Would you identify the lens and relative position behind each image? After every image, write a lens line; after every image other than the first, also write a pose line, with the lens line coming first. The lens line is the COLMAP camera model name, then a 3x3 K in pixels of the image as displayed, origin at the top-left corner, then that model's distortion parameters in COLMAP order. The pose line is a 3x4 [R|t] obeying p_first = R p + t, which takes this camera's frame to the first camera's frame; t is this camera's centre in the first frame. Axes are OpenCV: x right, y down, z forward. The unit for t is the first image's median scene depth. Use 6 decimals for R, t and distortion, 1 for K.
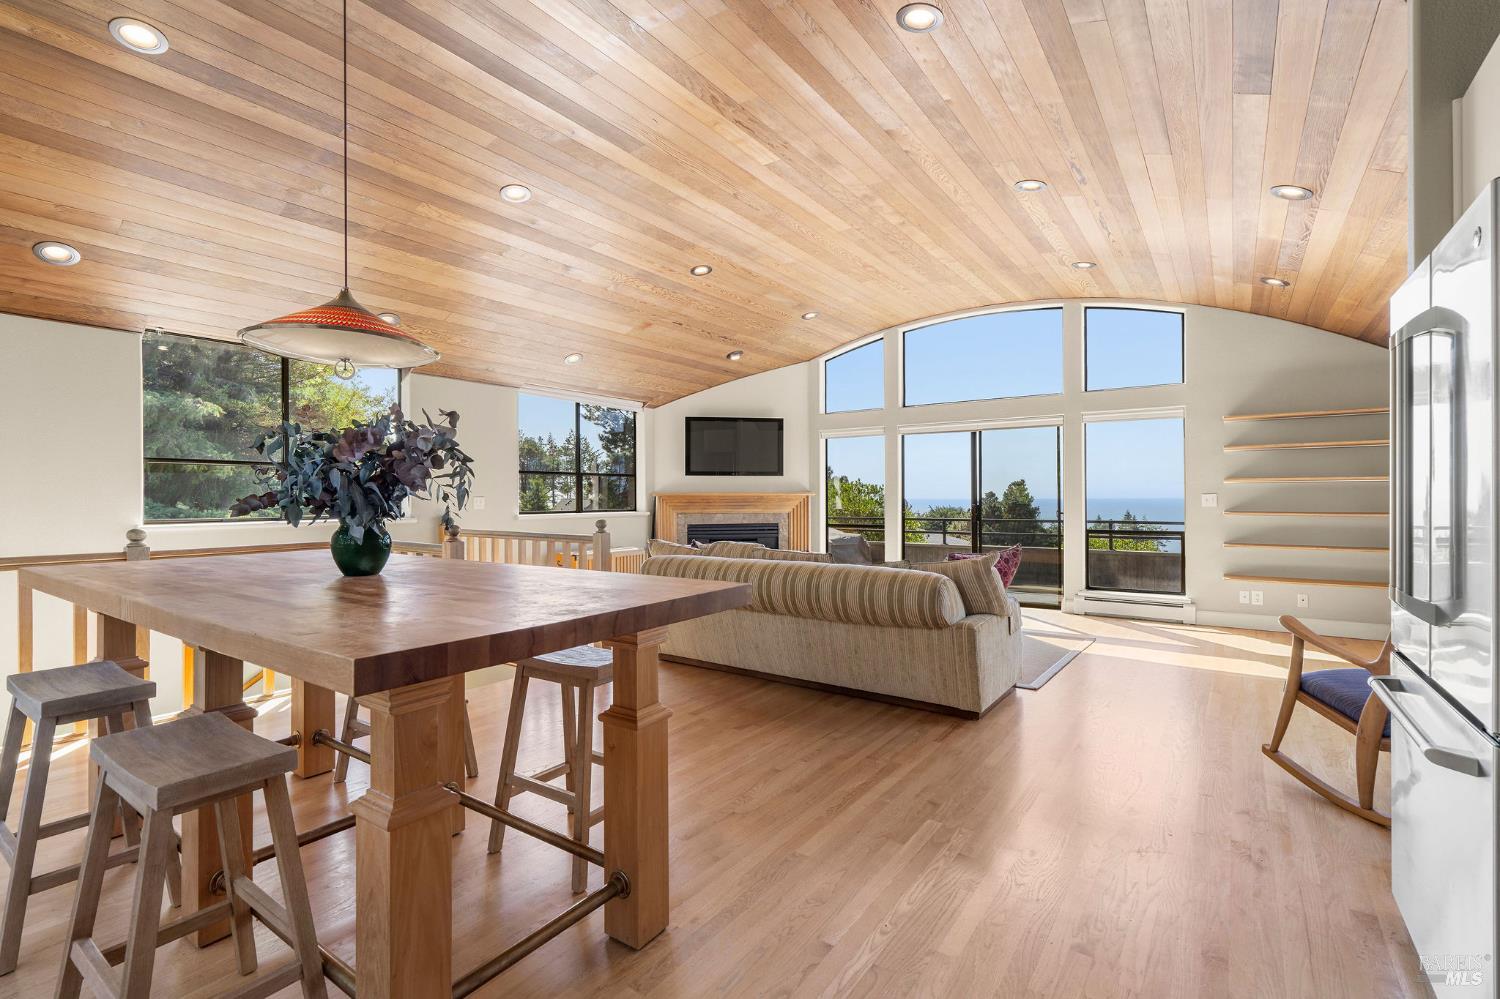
lens RADIAL K [[678.9, 0, 750.8], [0, 678.9, 502.4], [0, 0, 1]] dist [-0.012436, -0.000249]
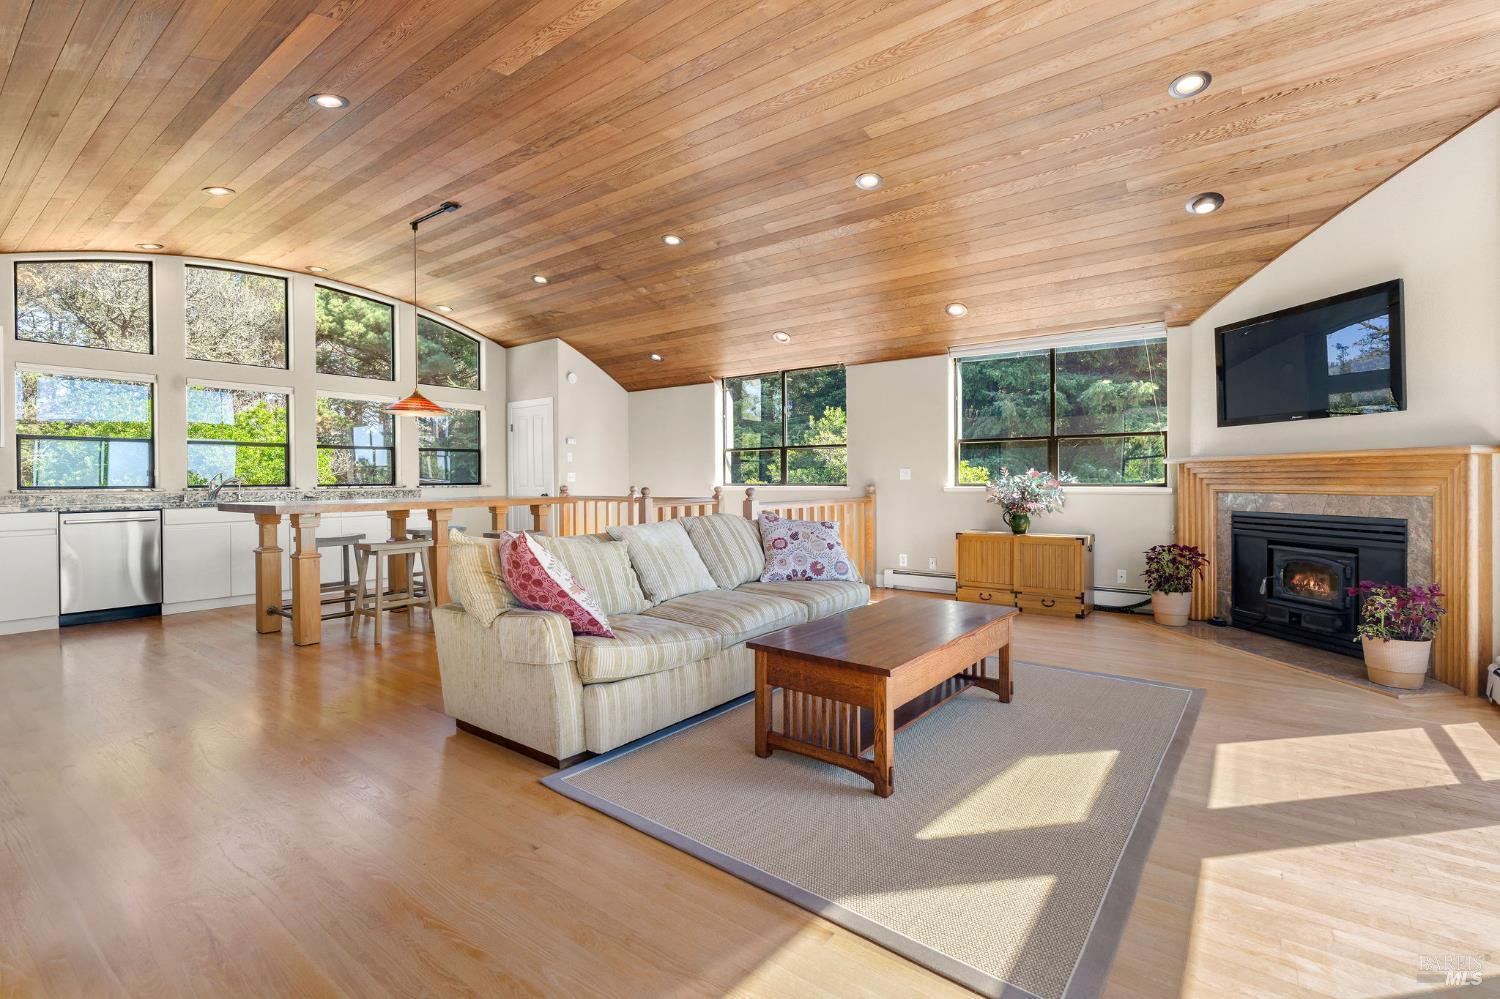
lens RADIAL K [[678.9, 0, 743.8], [0, 678.9, 490.4], [0, 0, 1]] dist [-0.012436, -0.000249]
pose [[-0.039899, 0.016529, -0.999067, 0.493673], [0.004173, 0.999857, 0.016376, 0.002638], [0.999195, -0.003516, -0.039962, 0.600324]]
